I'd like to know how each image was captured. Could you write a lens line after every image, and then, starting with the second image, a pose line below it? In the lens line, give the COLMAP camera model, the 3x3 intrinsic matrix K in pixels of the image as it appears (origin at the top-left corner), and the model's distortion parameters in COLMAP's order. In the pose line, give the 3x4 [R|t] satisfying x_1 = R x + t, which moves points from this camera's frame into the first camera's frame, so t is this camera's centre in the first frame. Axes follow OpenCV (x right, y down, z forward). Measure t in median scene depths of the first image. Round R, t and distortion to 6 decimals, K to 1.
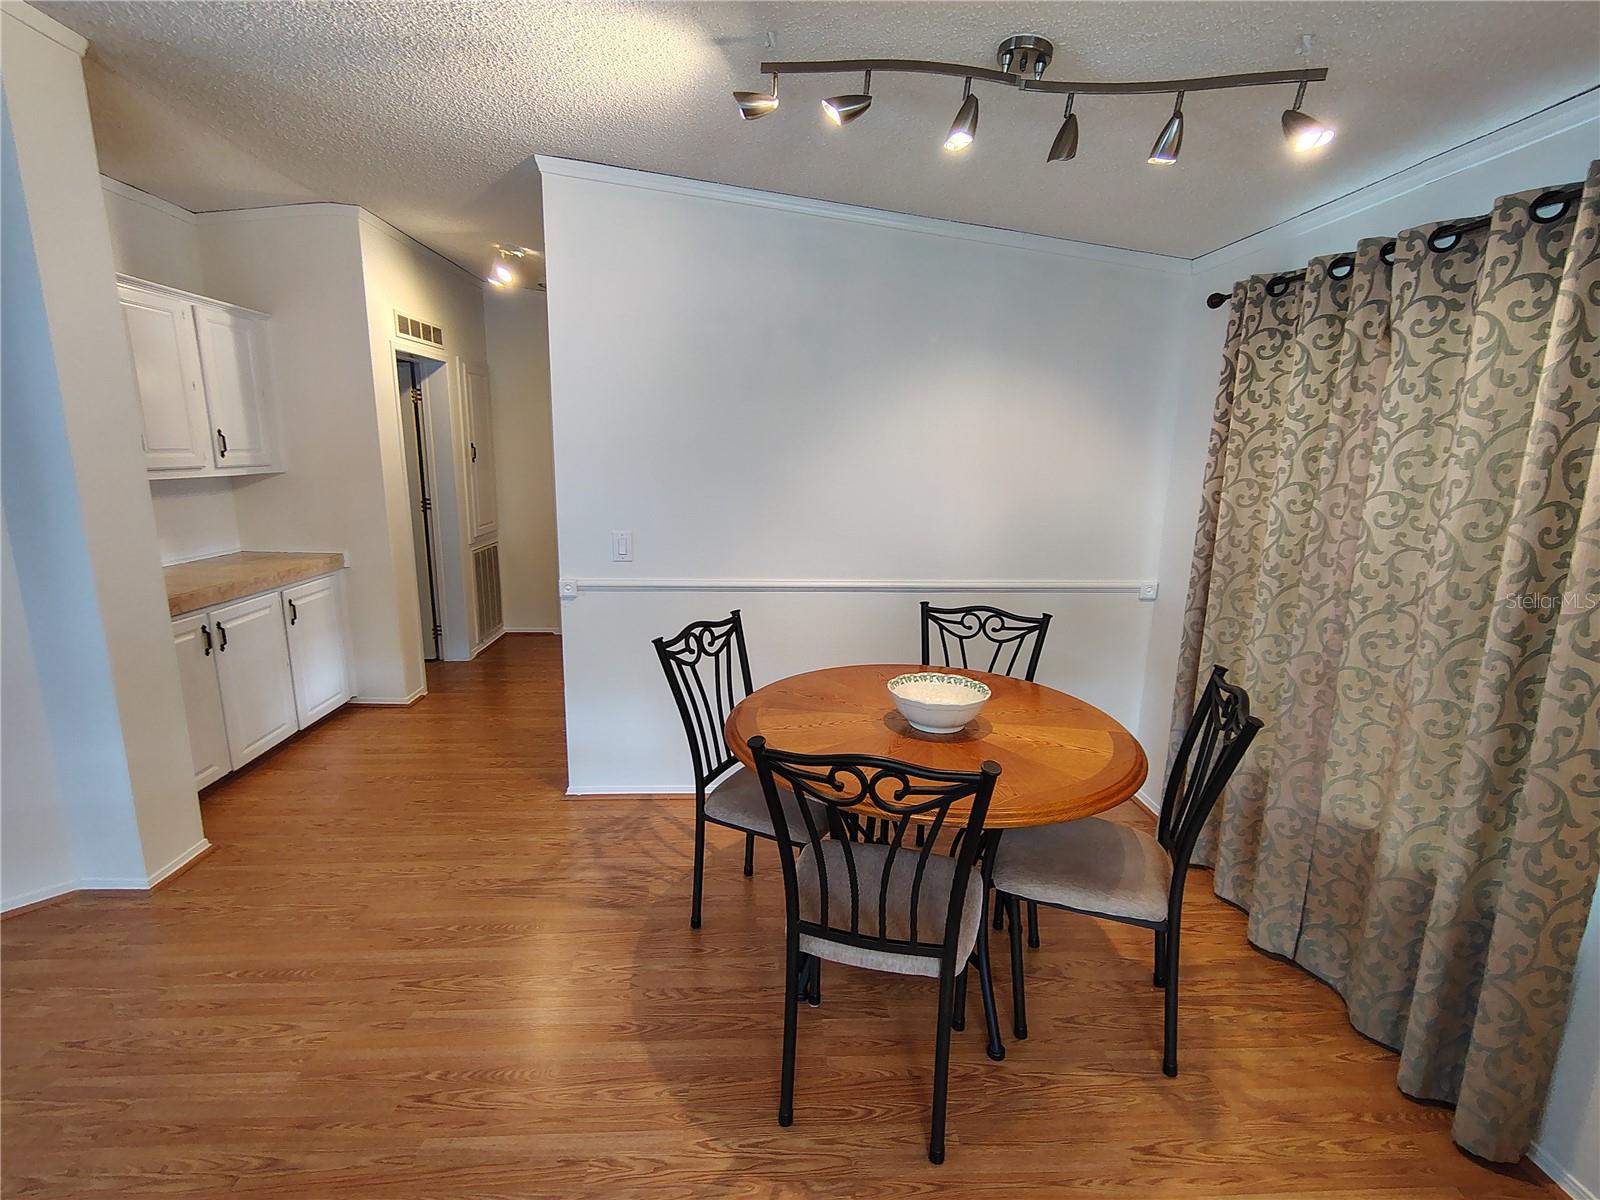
lens RADIAL K [[740.7, 0, 793.3], [0, 740.7, 598.5], [0, 0, 1]] dist [-0.000482, 0.000604]
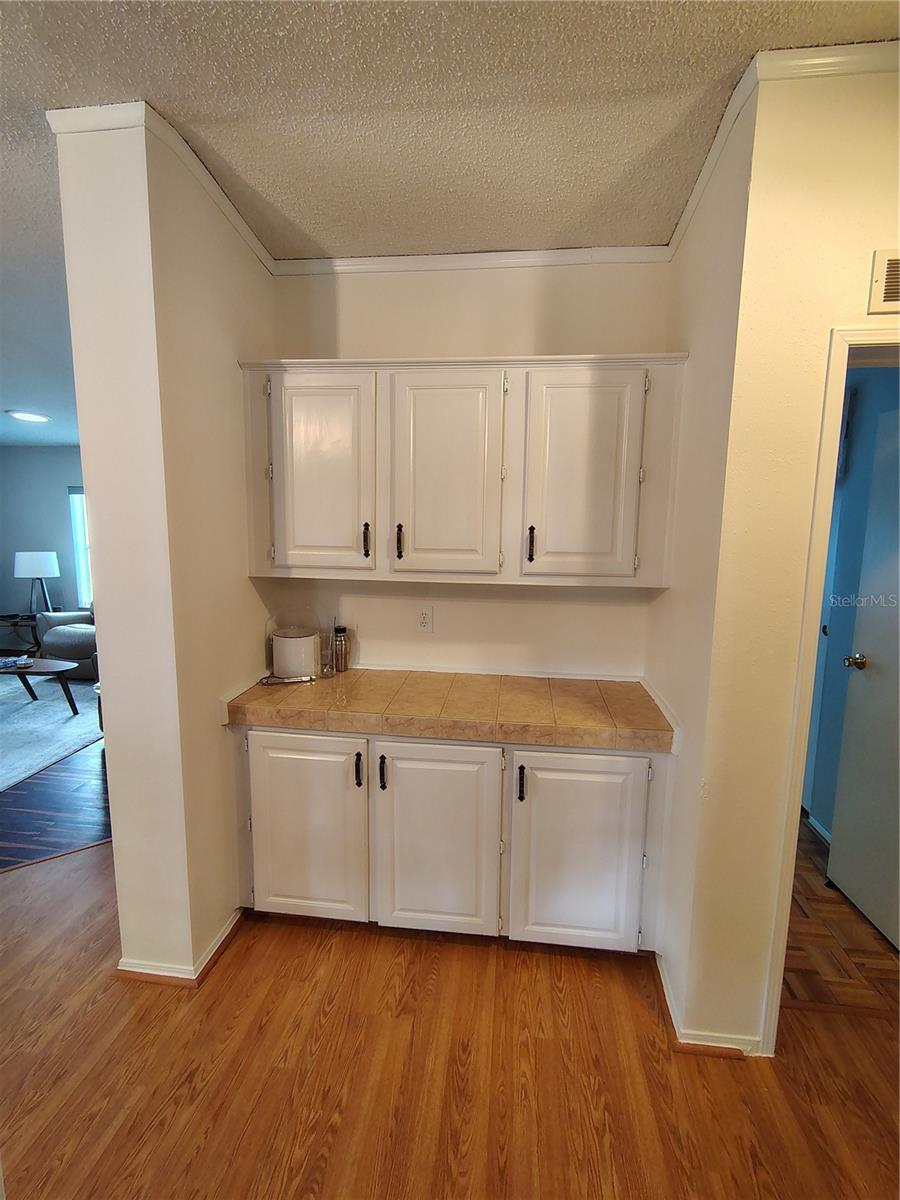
lens RADIAL K [[555.5, 0, 450.6], [0, 555.5, 596.3], [0, 0, 1]] dist [-0.000482, 0.000604]
pose [[-0.169583, 0.119255, -0.978274, -0.182261], [-0.210371, 0.965392, 0.154153, -0.228380], [0.962801, 0.231942, -0.138626, 1.011043]]
